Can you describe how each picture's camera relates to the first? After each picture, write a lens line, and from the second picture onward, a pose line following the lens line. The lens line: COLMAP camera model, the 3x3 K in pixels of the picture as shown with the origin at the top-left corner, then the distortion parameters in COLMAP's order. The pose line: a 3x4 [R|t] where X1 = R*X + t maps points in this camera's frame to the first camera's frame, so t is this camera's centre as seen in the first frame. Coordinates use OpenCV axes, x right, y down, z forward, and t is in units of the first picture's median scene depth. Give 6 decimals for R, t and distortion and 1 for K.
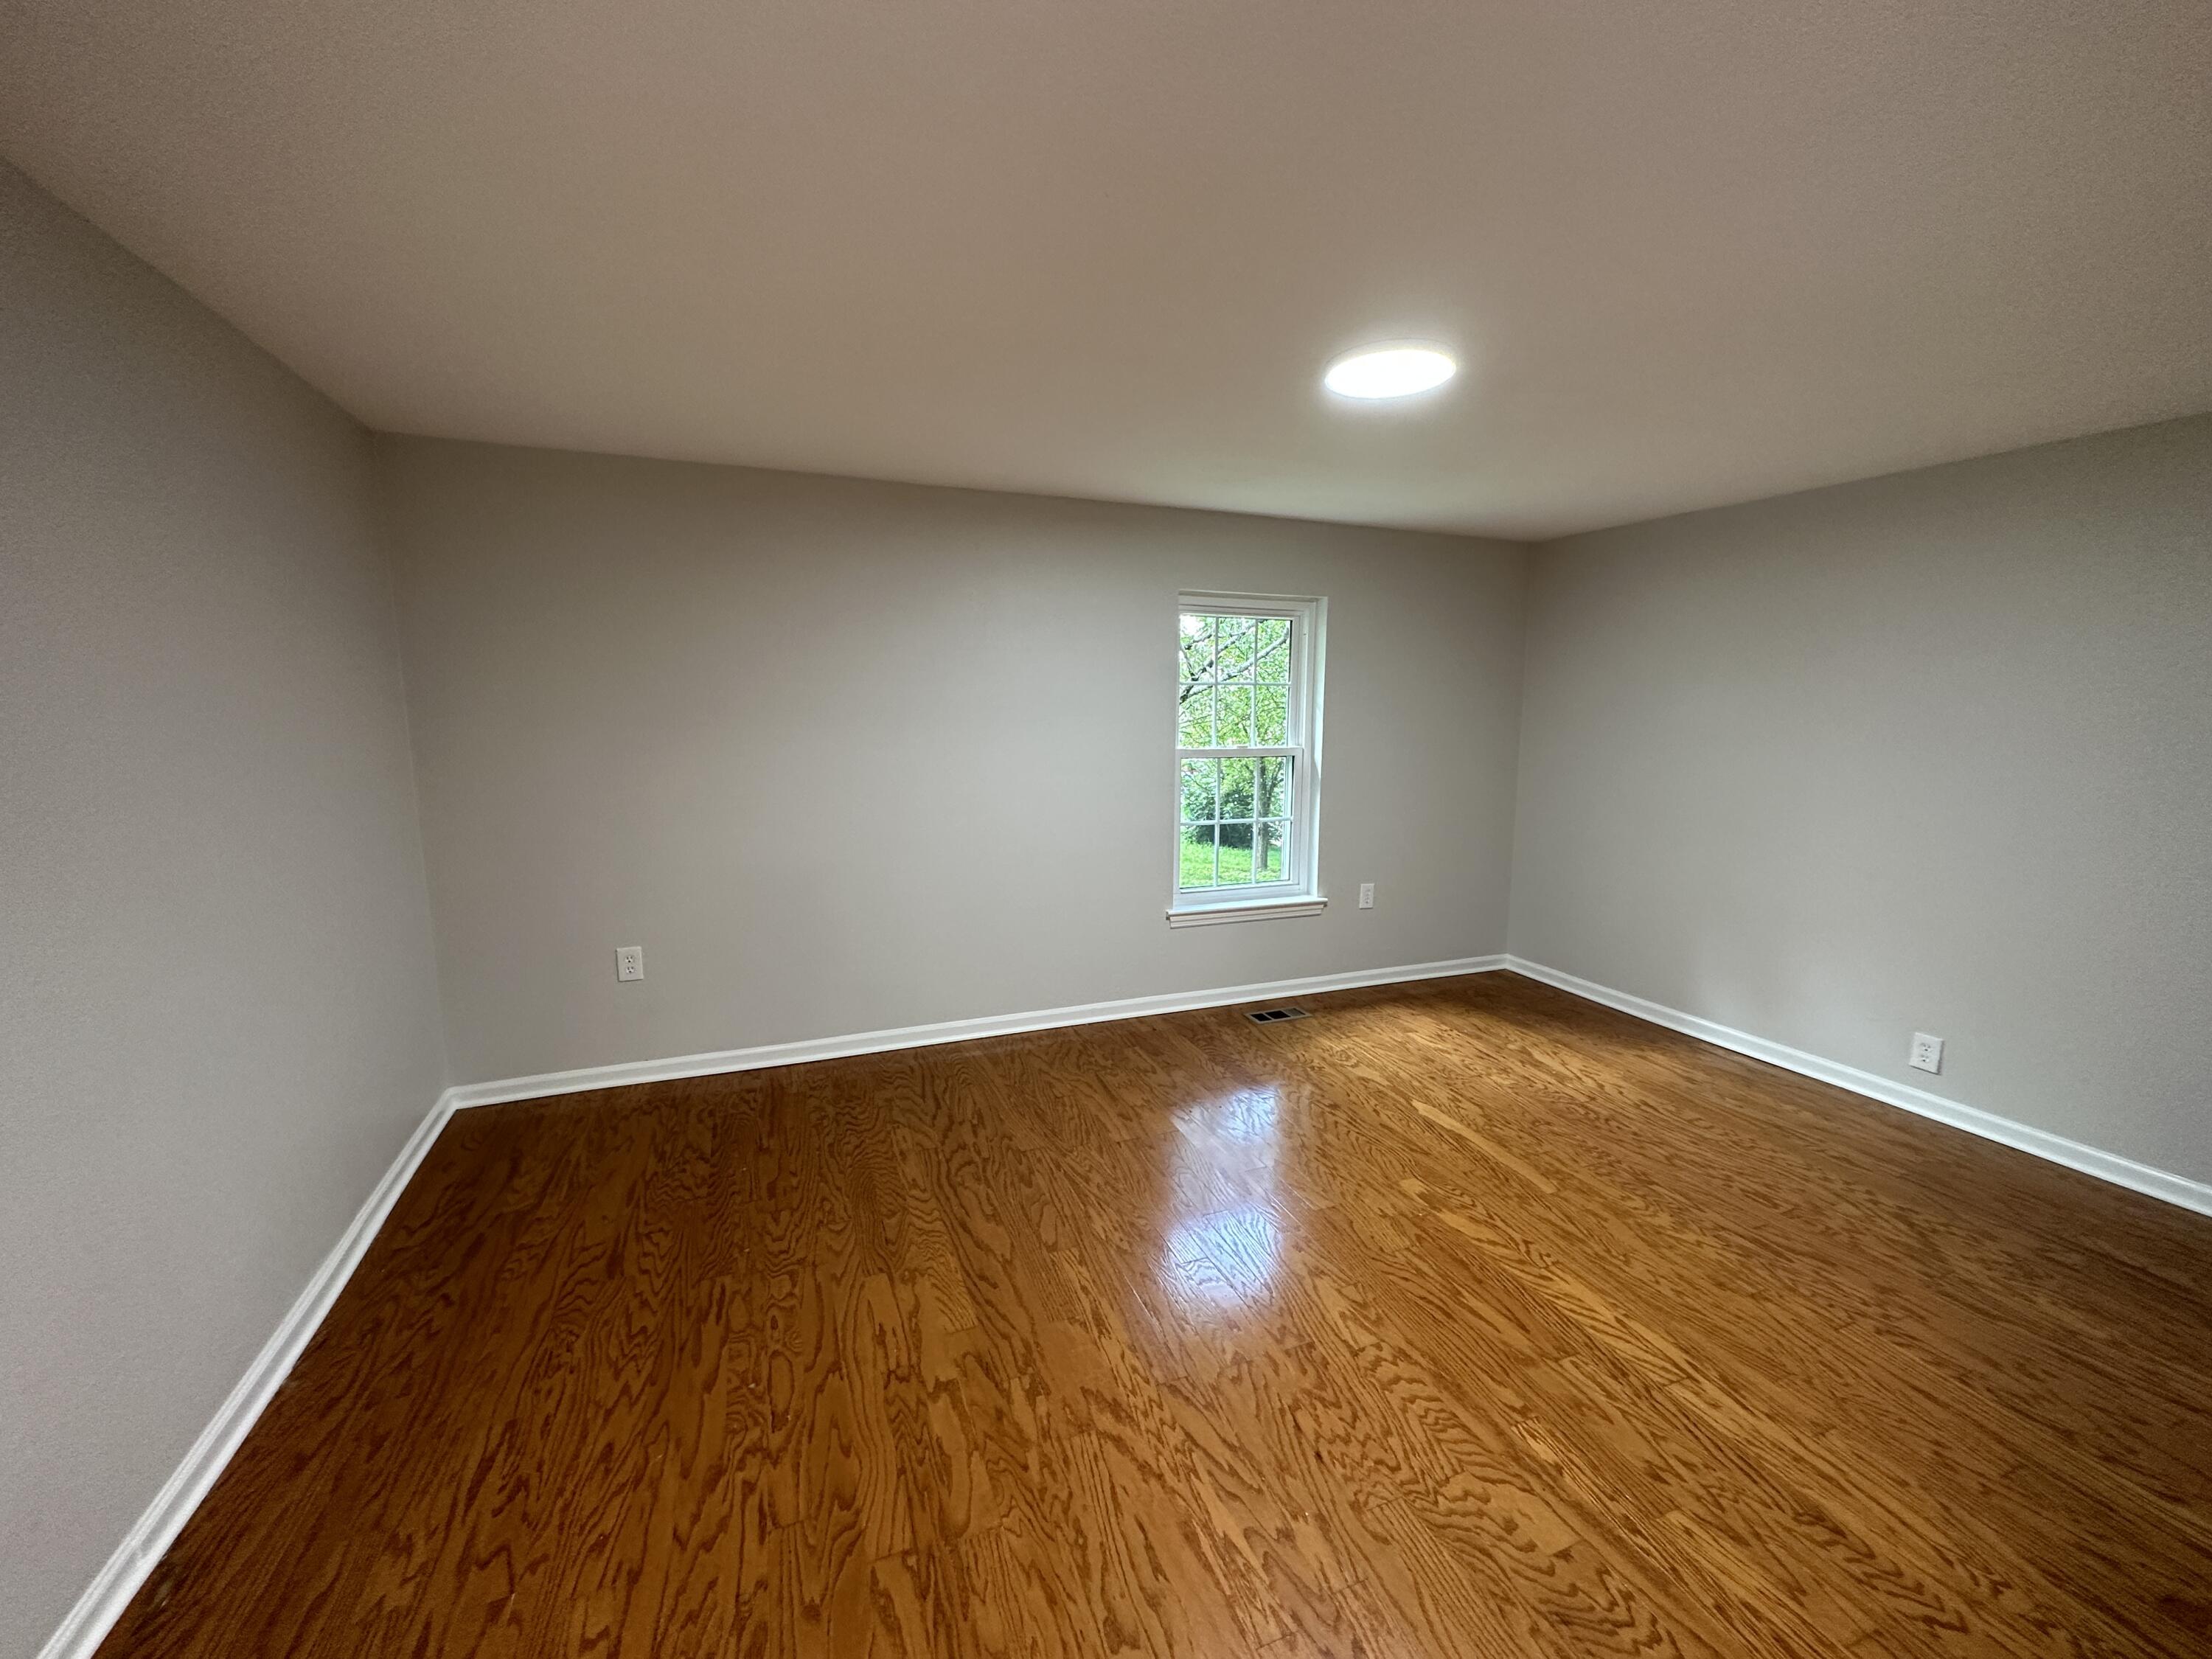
lens RADIAL K [[883.0, 0, 1106.0], [0, 883.0, 829.5], [0, 0, 1]] dist [-0.001423, 0.000064]
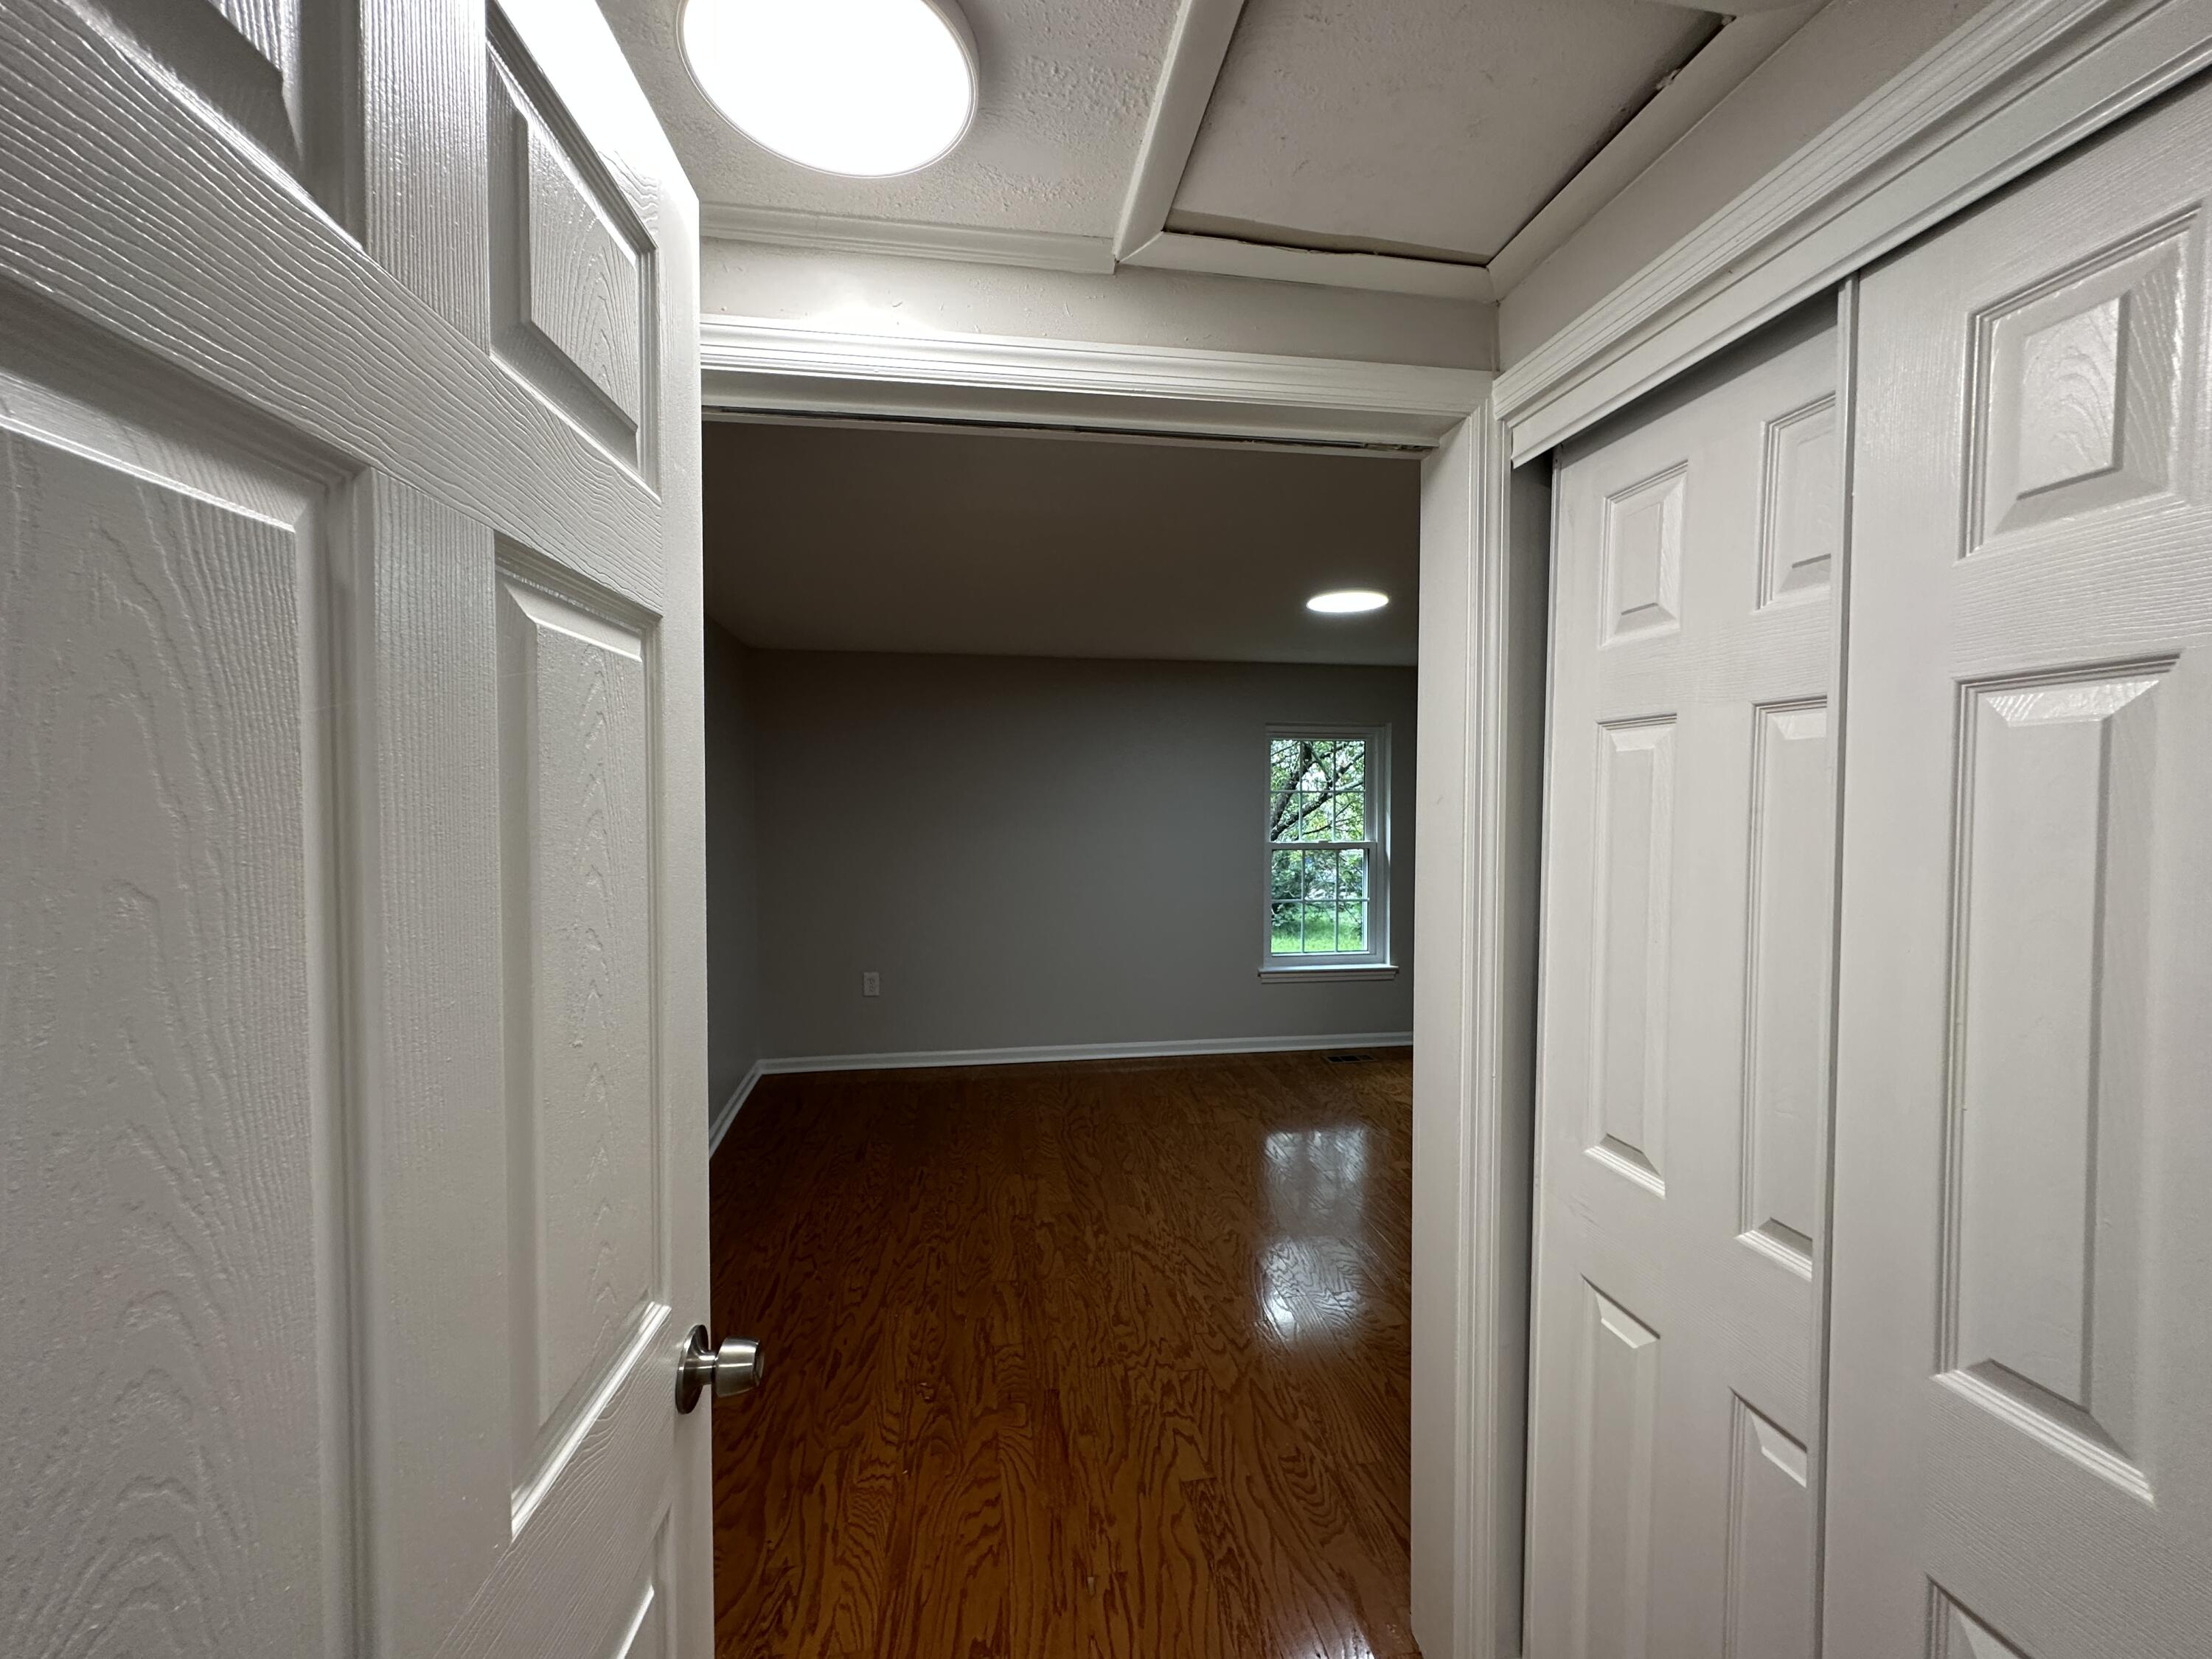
lens RADIAL K [[883.0, 0, 1106.0], [0, 883.0, 829.5], [0, 0, 1]] dist [-0.001423, 0.000064]
pose [[0.976646, 0.001653, -0.214848, 0.262239], [-0.025387, 0.993853, -0.107758, 0.071601], [0.213349, 0.110696, 0.970685, -0.615714]]
